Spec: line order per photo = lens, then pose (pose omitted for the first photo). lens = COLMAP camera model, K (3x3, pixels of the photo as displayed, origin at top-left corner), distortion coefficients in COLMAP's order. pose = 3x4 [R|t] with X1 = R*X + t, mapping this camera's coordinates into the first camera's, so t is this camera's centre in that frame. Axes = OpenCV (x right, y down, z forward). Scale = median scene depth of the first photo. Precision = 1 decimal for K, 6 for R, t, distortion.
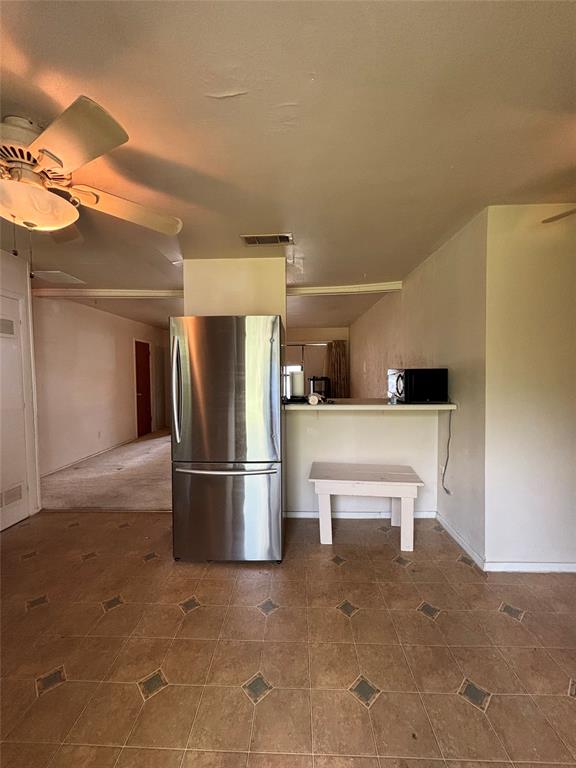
lens RADIAL K [[310.7, 0, 285.5], [0, 310.7, 382.0], [0, 0, 1]] dist [0.007930, -0.001845]
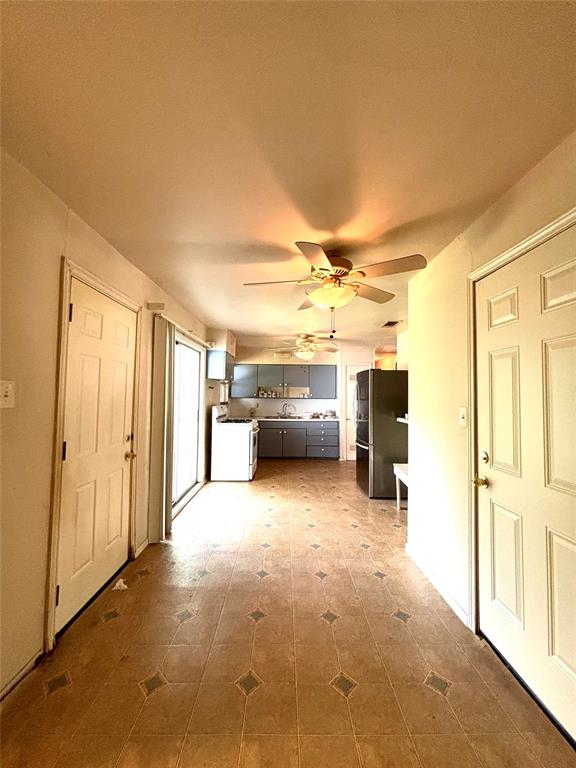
lens RADIAL K [[310.7, 0, 289.5], [0, 310.7, 382.5], [0, 0, 1]] dist [0.007930, -0.001845]
pose [[0.051963, -0.028565, -0.998240, 1.868928], [-0.045115, 0.998503, -0.030921, -0.042568], [0.997629, 0.046643, 0.050596, 0.384187]]
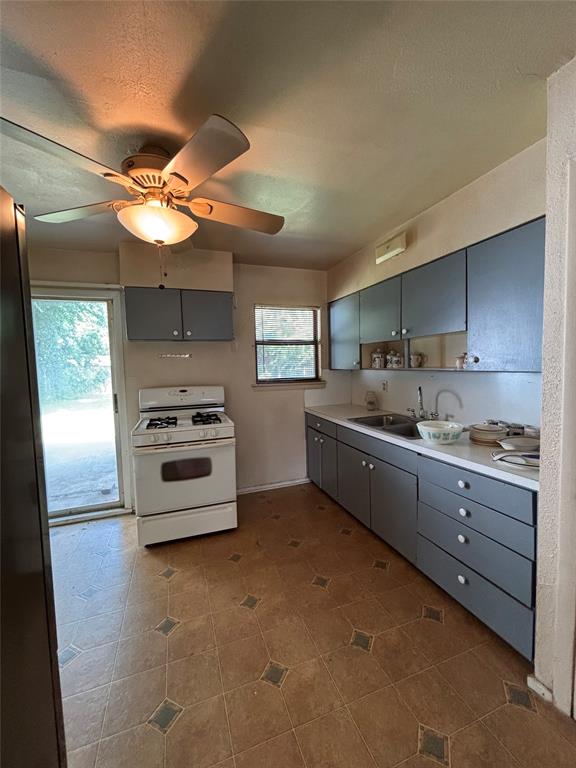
lens RADIAL K [[310.7, 0, 287.6], [0, 310.7, 382.7], [0, 0, 1]] dist [0.007930, -0.001845]
pose [[-0.924042, 0.053189, -0.378574, -0.482799], [0.018326, 0.995299, 0.095105, -0.057756], [0.381852, 0.080943, -0.920672, 1.388241]]
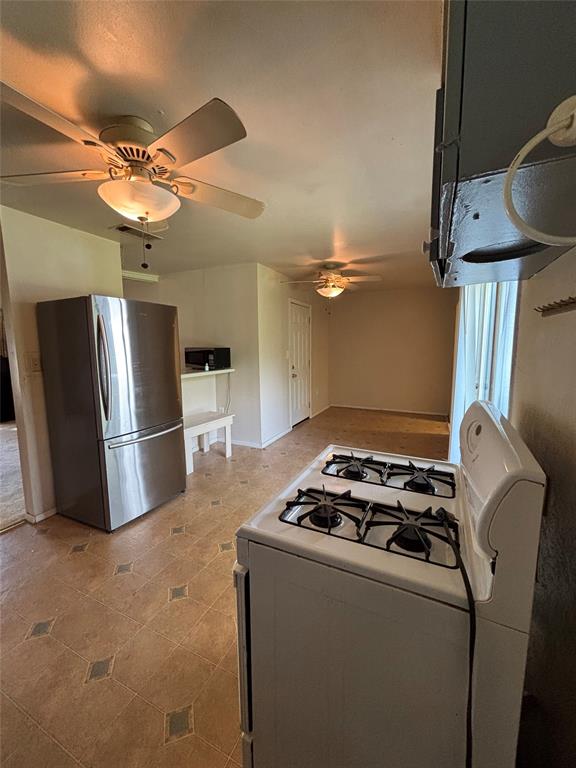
lens RADIAL K [[310.7, 0, 287.7], [0, 310.7, 383.7], [0, 0, 1]] dist [0.007930, -0.001845]
pose [[0.396544, -0.108495, 0.911582, -1.031257], [0.035145, 0.994058, 0.103023, -0.011658], [-0.917343, -0.008815, 0.398001, 0.050892]]
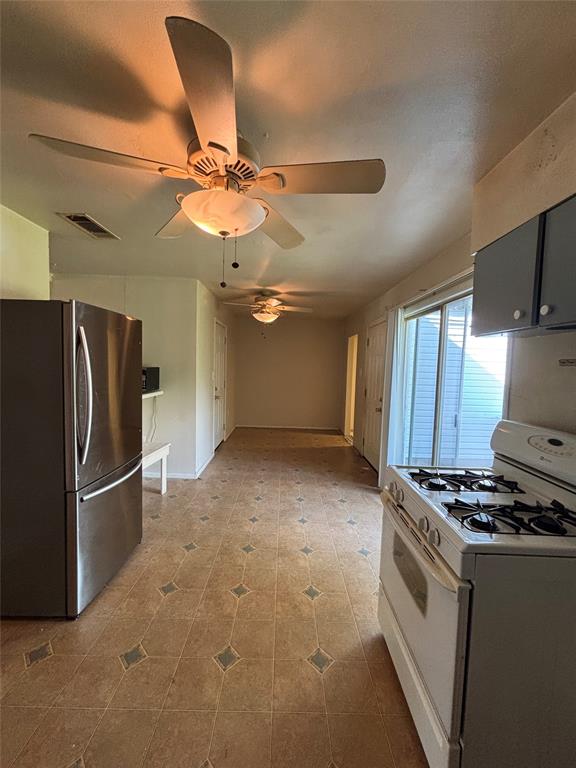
lens RADIAL K [[310.7, 0, 287.9], [0, 310.7, 383.4], [0, 0, 1]] dist [0.007930, -0.001845]
pose [[-0.047591, -0.051772, 0.997524, -1.133680], [0.004383, 0.998635, 0.052039, -0.046336], [-0.998857, 0.006849, -0.047299, 0.519393]]
